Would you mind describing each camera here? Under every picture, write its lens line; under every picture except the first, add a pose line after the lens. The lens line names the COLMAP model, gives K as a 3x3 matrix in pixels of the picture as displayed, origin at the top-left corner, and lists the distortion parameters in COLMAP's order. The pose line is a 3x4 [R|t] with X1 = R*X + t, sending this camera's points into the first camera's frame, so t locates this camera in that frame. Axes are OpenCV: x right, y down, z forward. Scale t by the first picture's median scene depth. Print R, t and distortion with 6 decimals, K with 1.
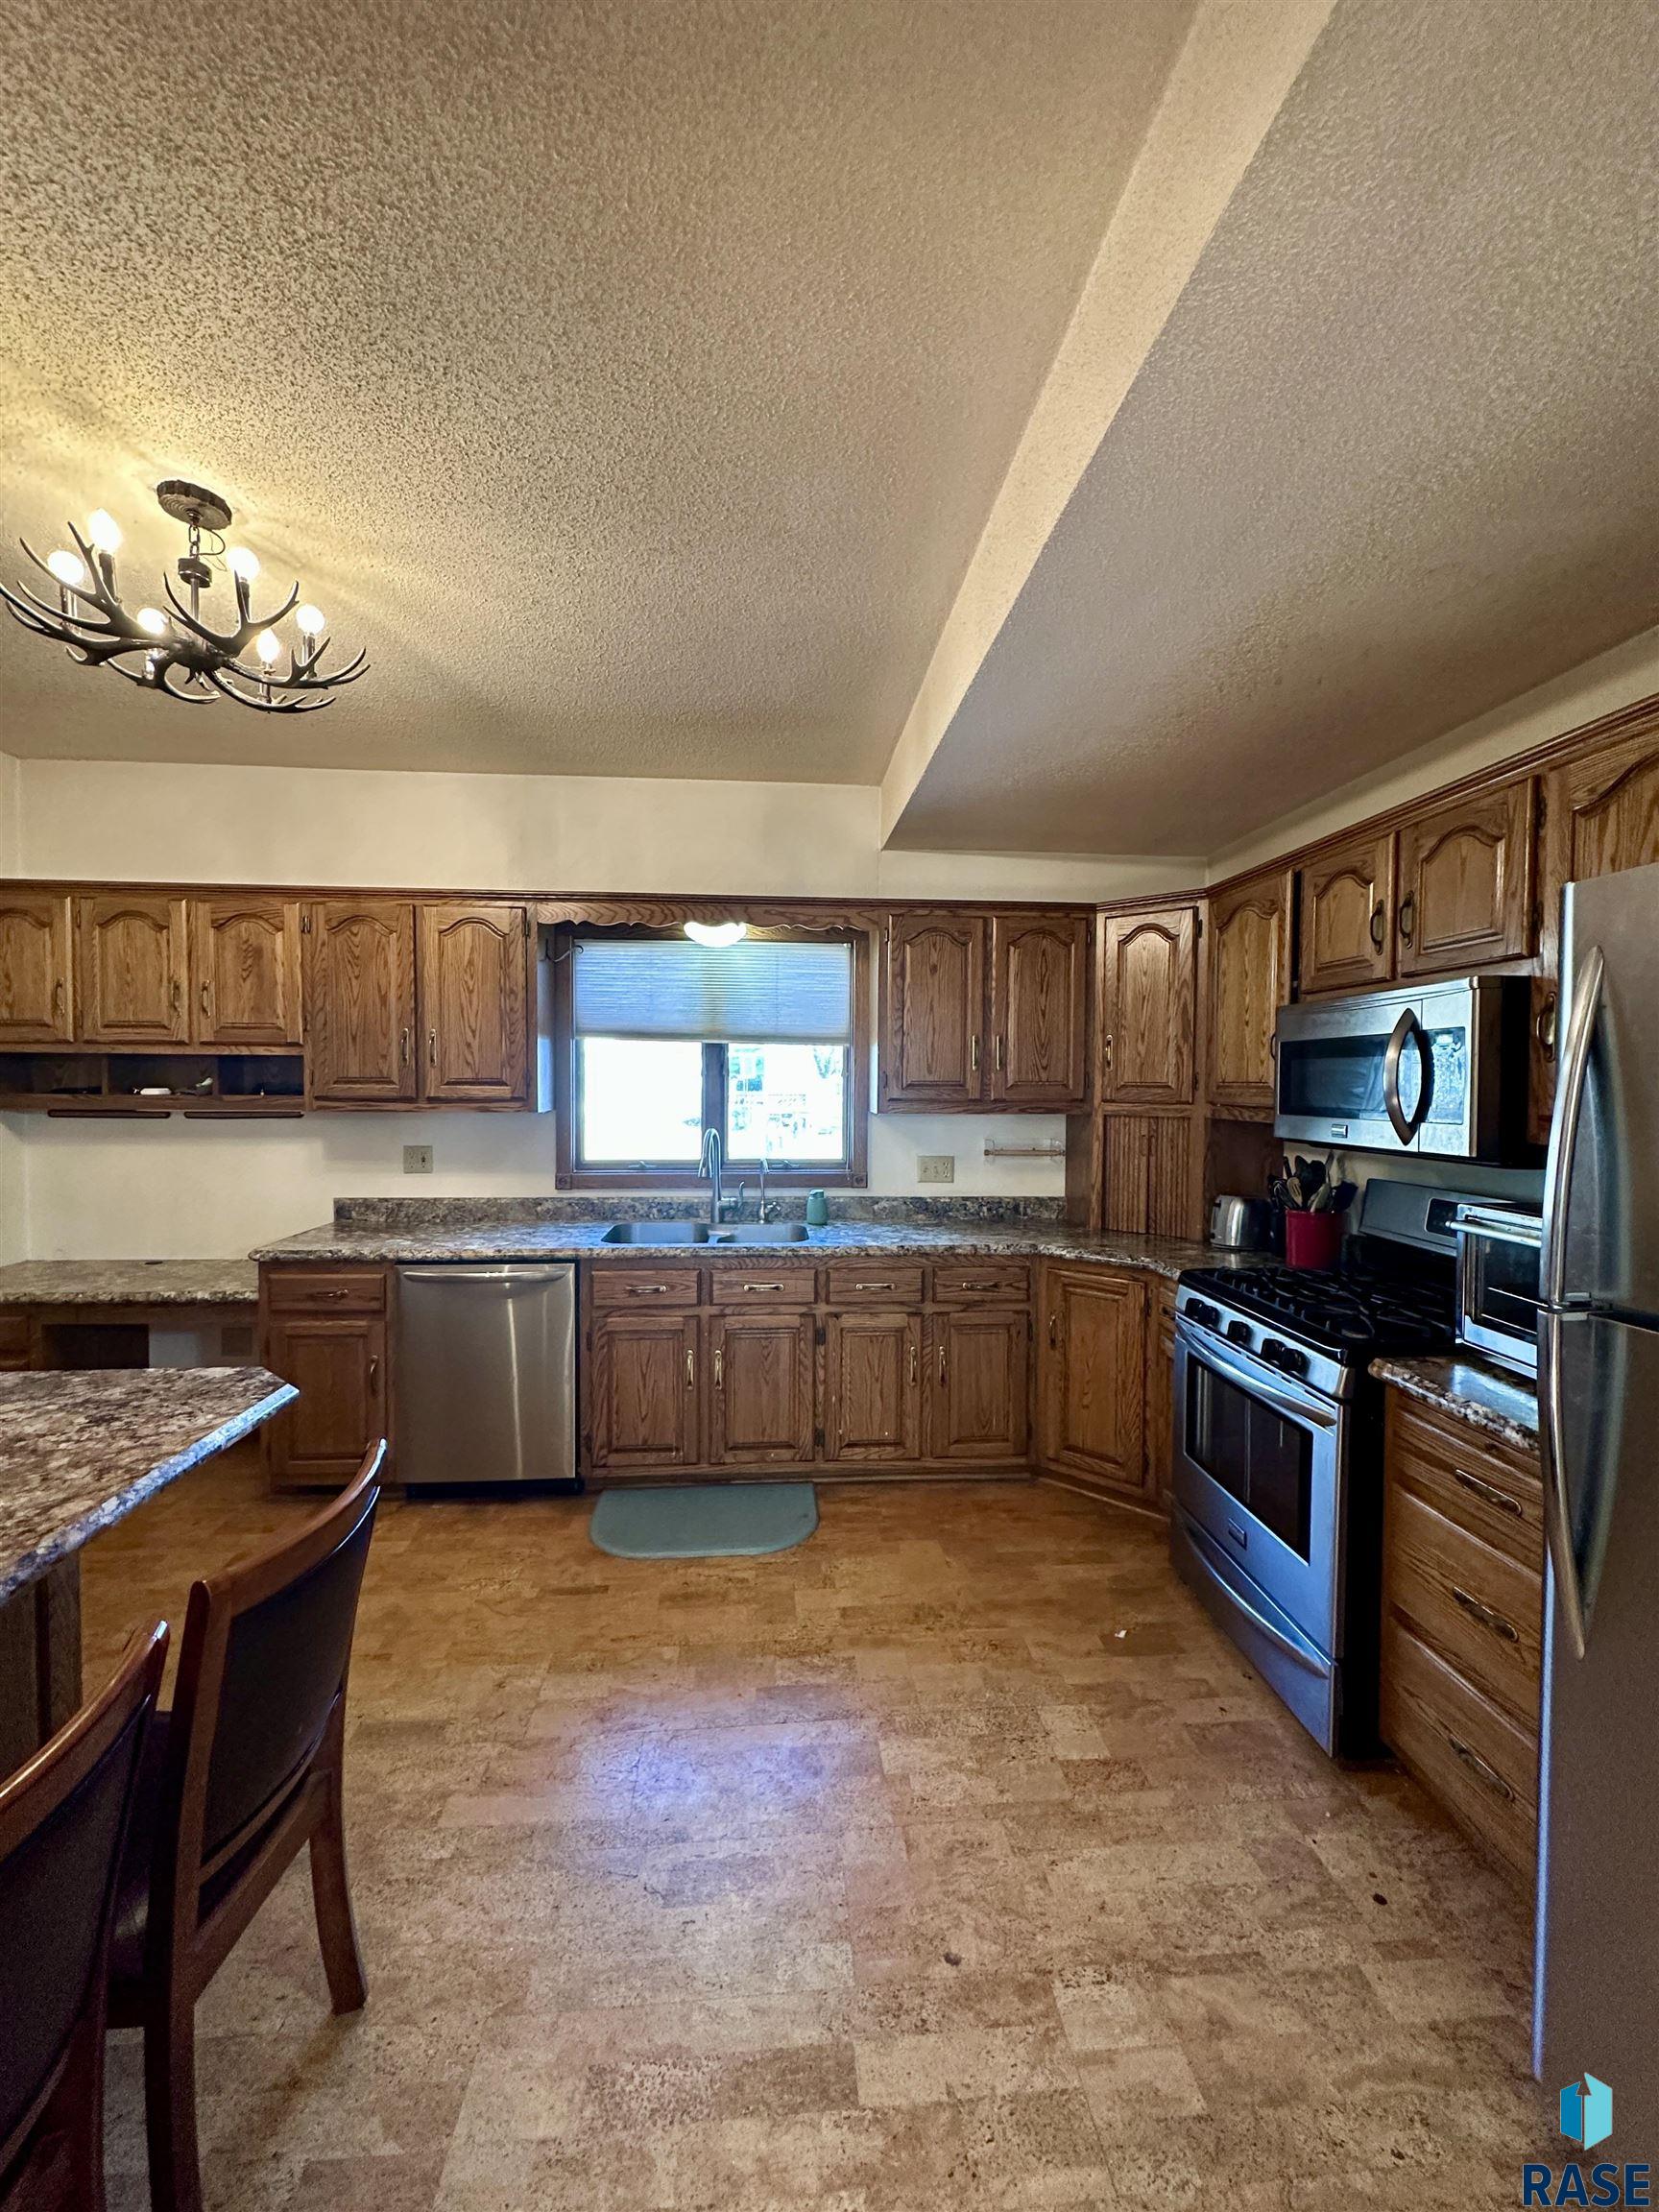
lens RADIAL K [[878.0, 0, 828.9], [0, 878.0, 1107.2], [0, 0, 1]] dist [-0.000574, 0.000322]
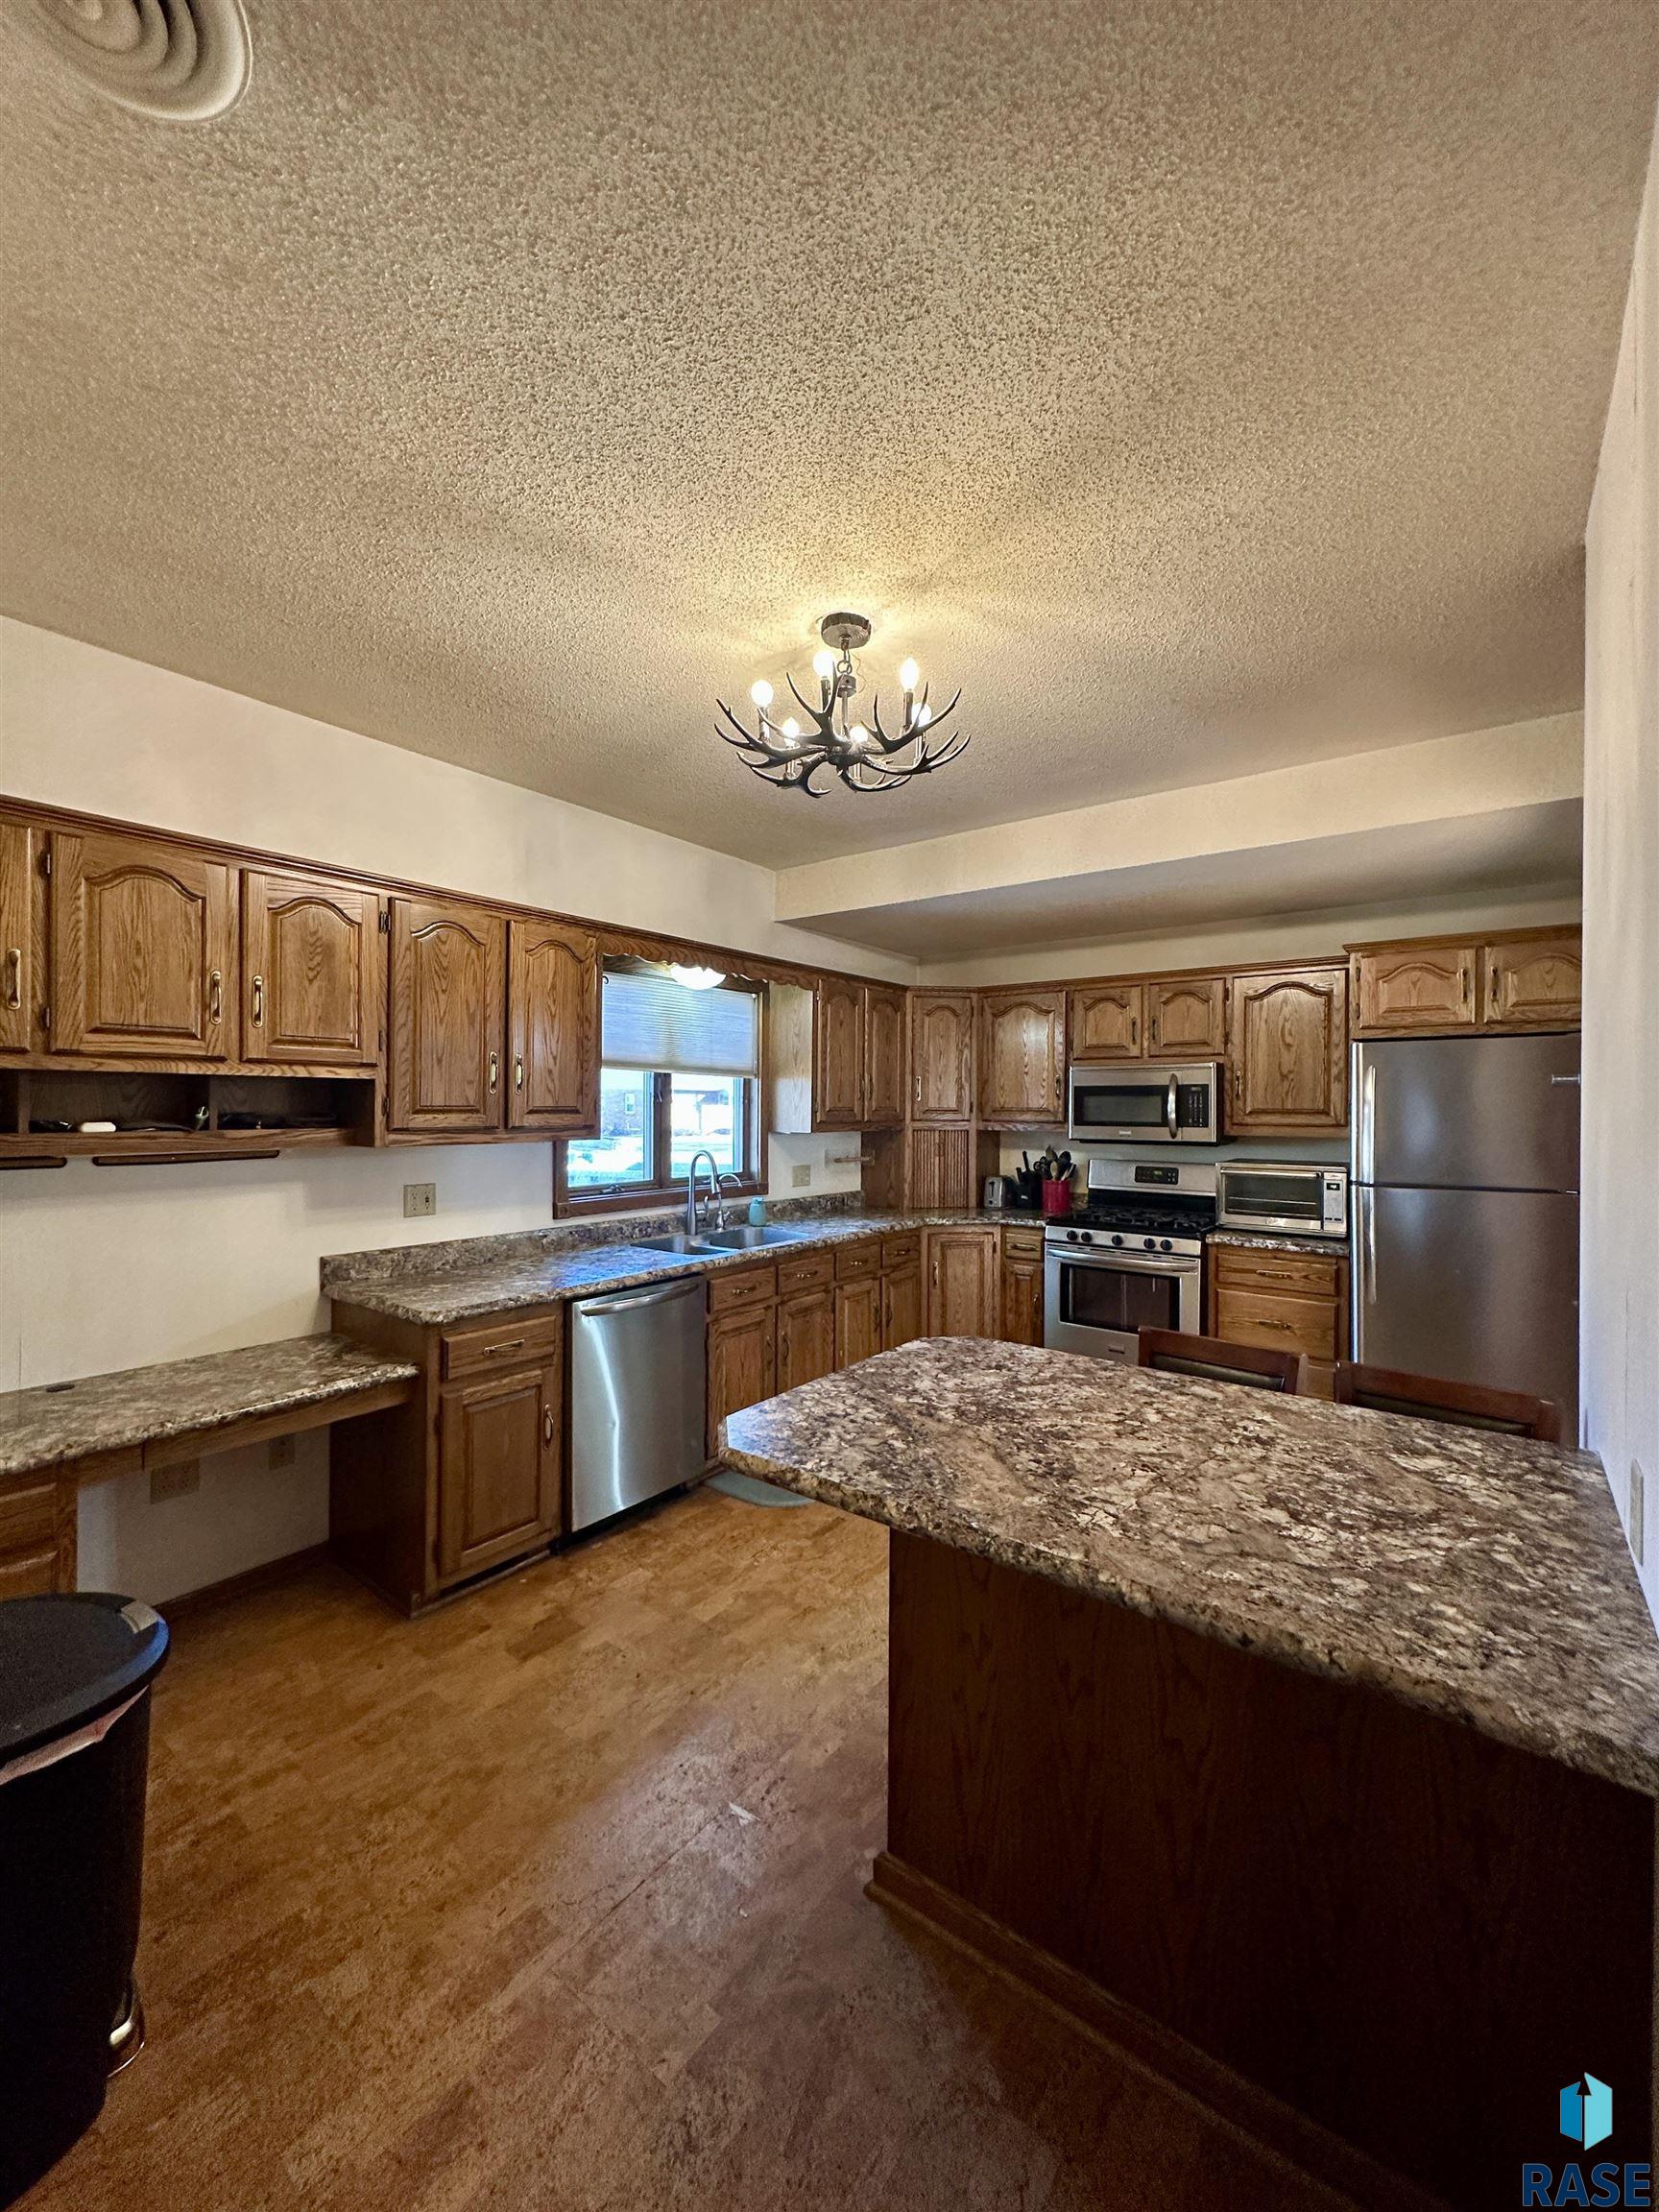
lens RADIAL K [[878.0, 0, 828.5], [0, 878.0, 1106.3], [0, 0, 1]] dist [-0.000574, 0.000322]
pose [[0.664242, -0.002683, 0.747513, -0.954555], [0.020896, 0.999669, -0.014980, -0.012748], [-0.747225, 0.025570, 0.664079, 0.140639]]
